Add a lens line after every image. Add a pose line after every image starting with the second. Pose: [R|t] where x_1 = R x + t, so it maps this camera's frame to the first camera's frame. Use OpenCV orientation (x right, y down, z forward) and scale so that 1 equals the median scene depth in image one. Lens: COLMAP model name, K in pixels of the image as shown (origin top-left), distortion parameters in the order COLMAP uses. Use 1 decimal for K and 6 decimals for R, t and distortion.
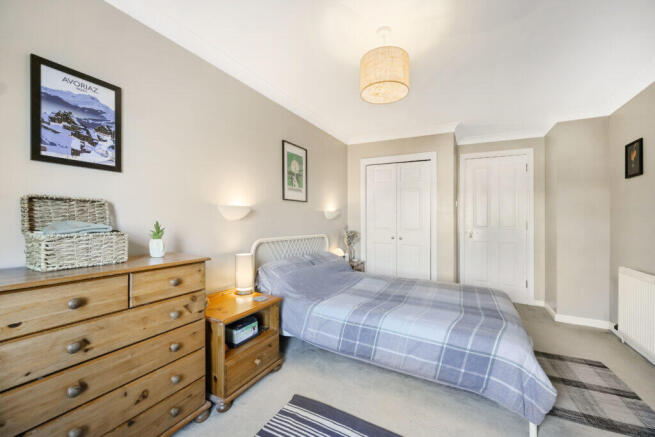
lens RADIAL K [[268.0, 0, 323.6], [0, 268.0, 214.0], [0, 0, 1]] dist [-0.000224, 0.000036]
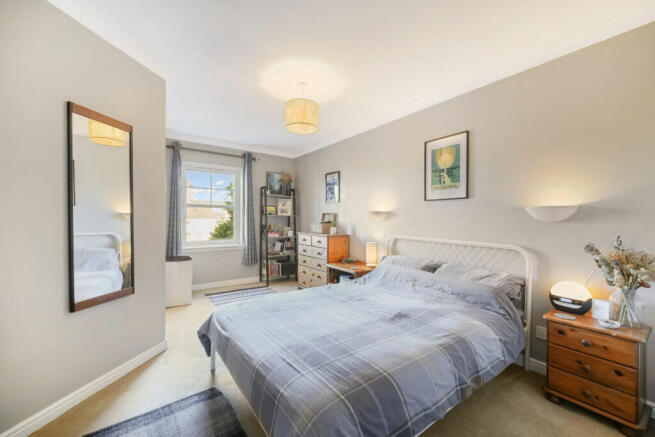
lens RADIAL K [[268.0, 0, 325.1], [0, 268.0, 222.9], [0, 0, 1]] dist [-0.000224, 0.000036]
pose [[-0.440430, -0.005924, -0.897768, 0.882066], [-0.004032, 0.999981, -0.004620, 0.034175], [0.897778, 0.001585, -0.440445, 1.060056]]
